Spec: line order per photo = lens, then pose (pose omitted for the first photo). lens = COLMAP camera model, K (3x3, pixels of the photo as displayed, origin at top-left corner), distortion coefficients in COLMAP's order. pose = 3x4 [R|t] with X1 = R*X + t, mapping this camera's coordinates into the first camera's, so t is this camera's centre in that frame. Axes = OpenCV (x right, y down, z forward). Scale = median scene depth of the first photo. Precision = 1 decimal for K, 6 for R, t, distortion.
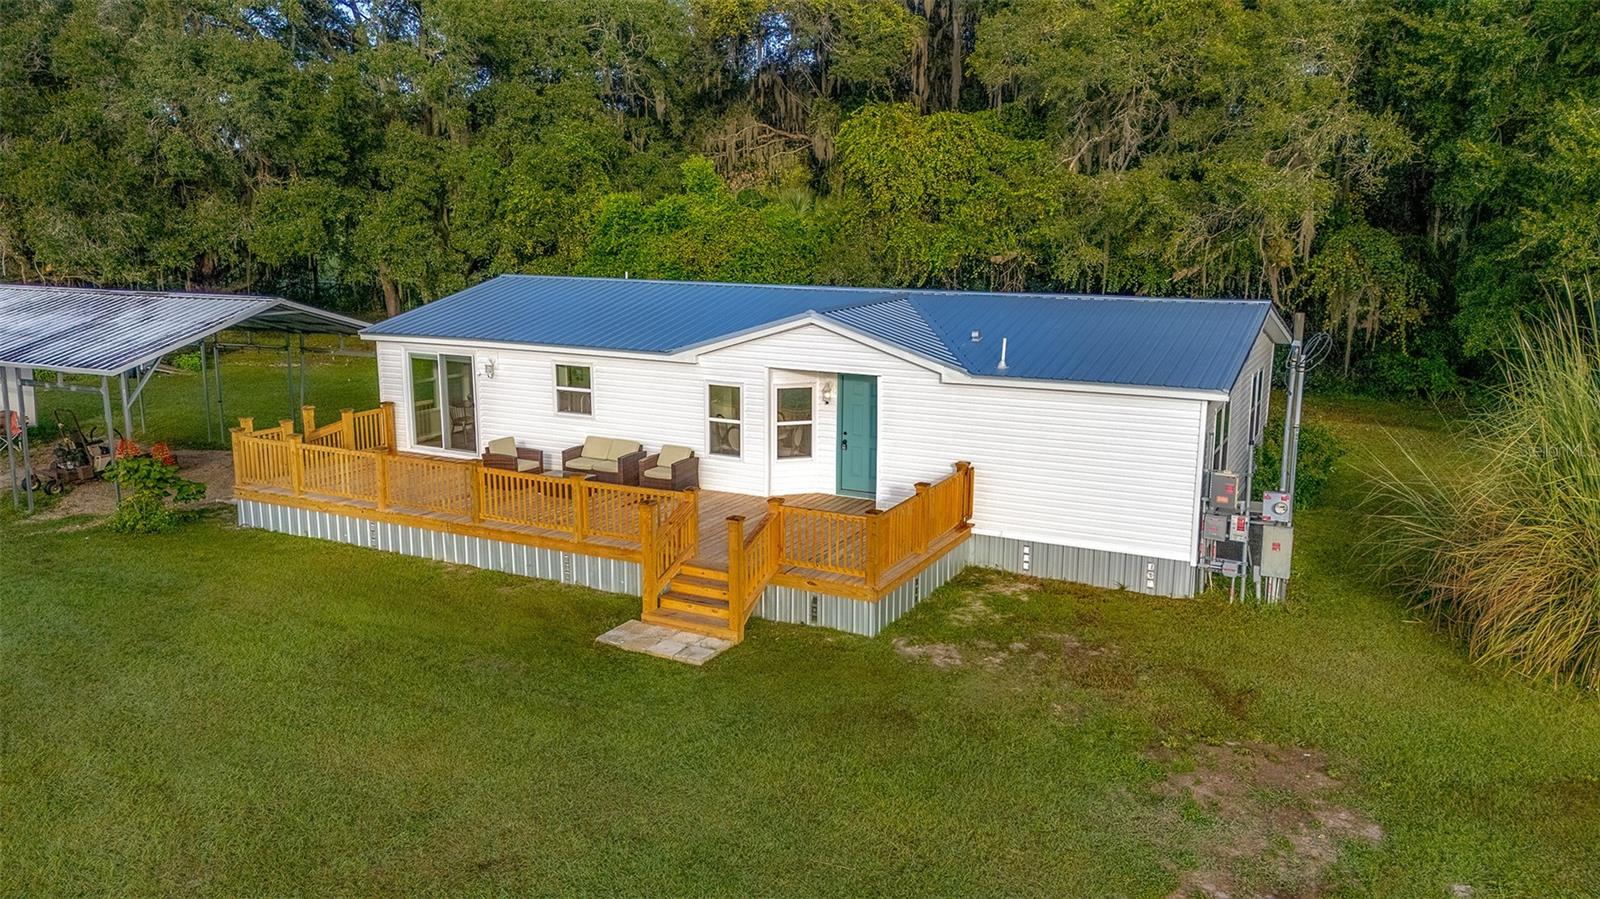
lens RADIAL K [[1214.9, 0, 825.0], [0, 1214.9, 450.9], [0, 0, 1]] dist [0.030209, -0.006498]
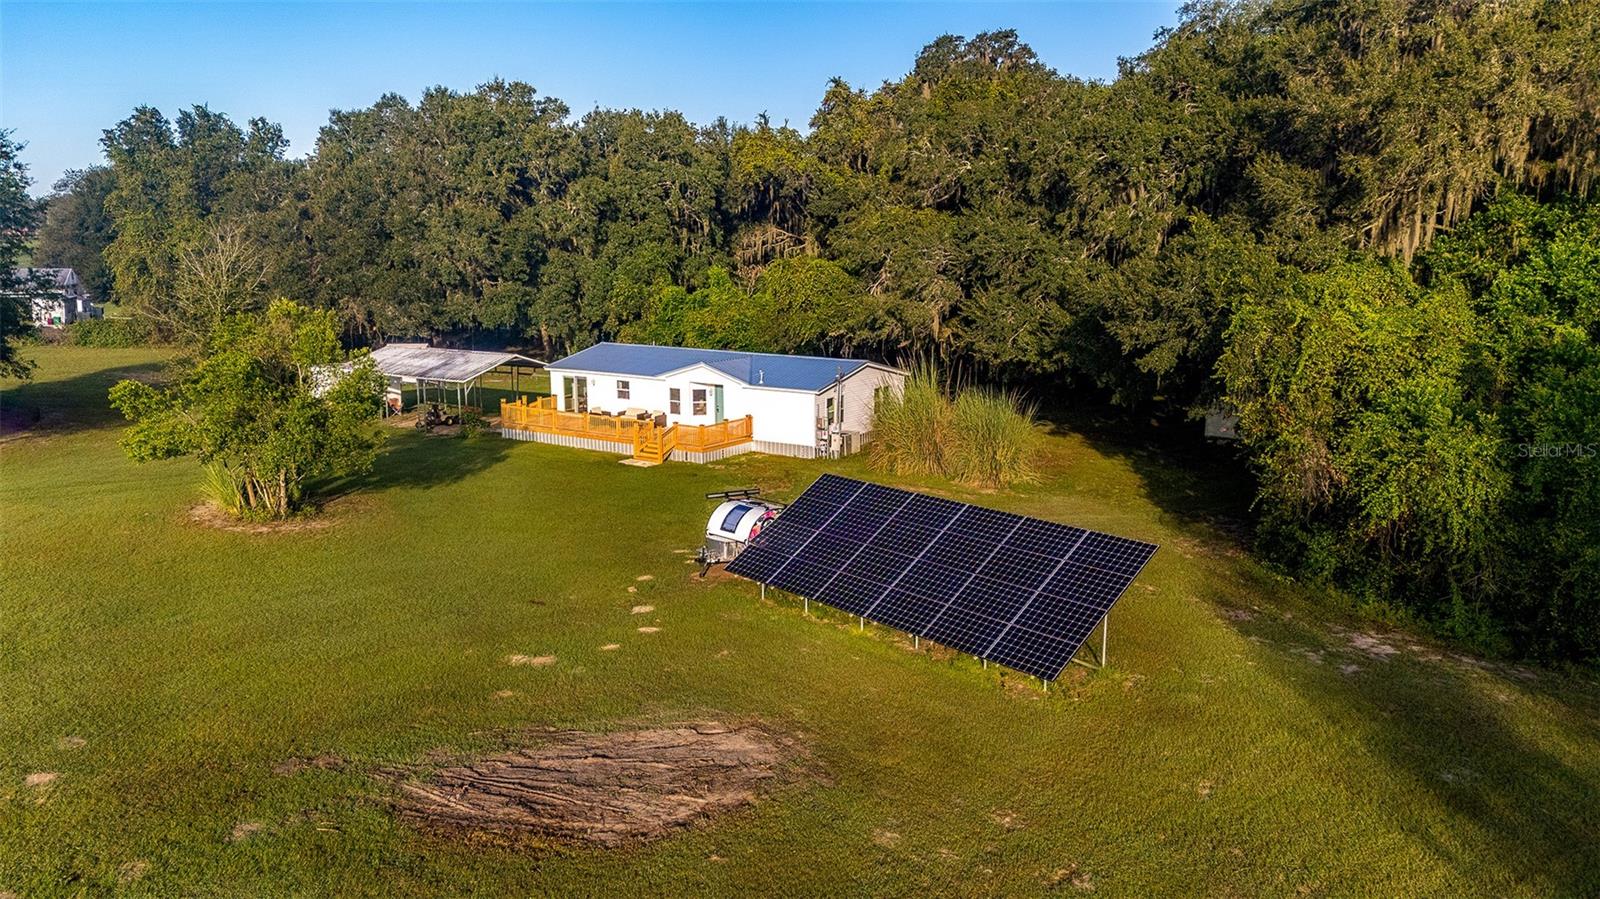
lens RADIAL K [[1109.7, 0, 800.0], [0, 1109.7, 449.5], [0, 0, 1]] dist [0.031420, 0.001868]
pose [[0.994445, 0.016045, -0.104029, 0.424902], [-0.017613, 0.999744, -0.014168, 0.105749], [0.103775, 0.015922, 0.994473, -1.349187]]
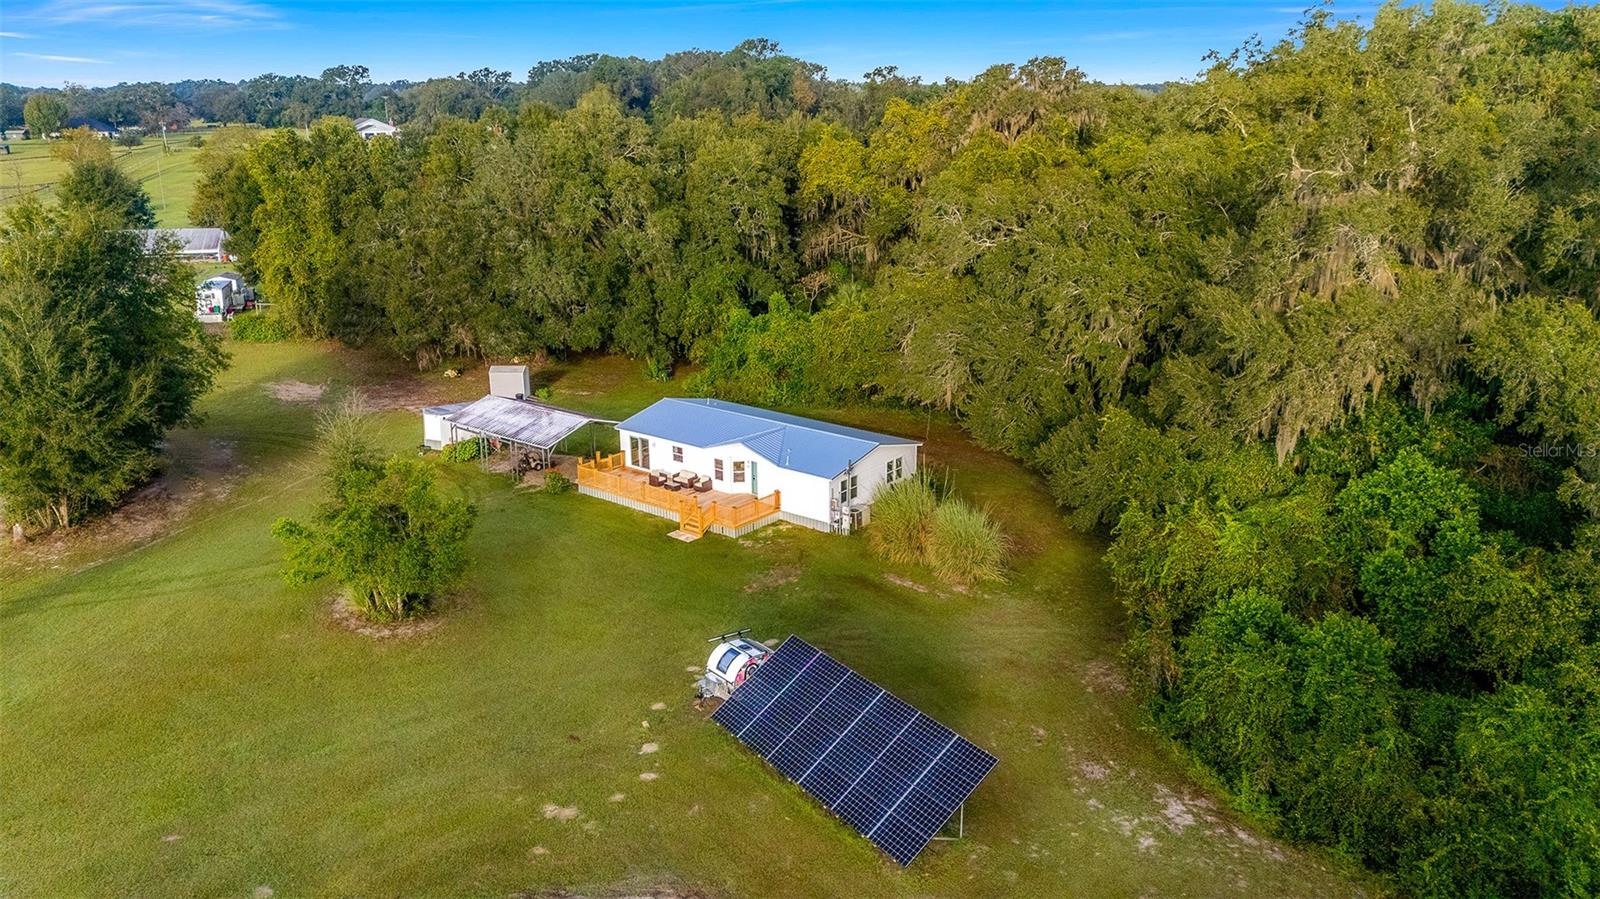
lens RADIAL K [[1072.4, 0, 803.3], [0, 1072.4, 462.2], [0, 0, 1]] dist [0.043358, -0.001328]
pose [[0.980799, 0.049147, -0.188729, 0.630863], [-0.031503, 0.994943, 0.095374, -0.302210], [0.192462, -0.087597, 0.977387, -1.639573]]
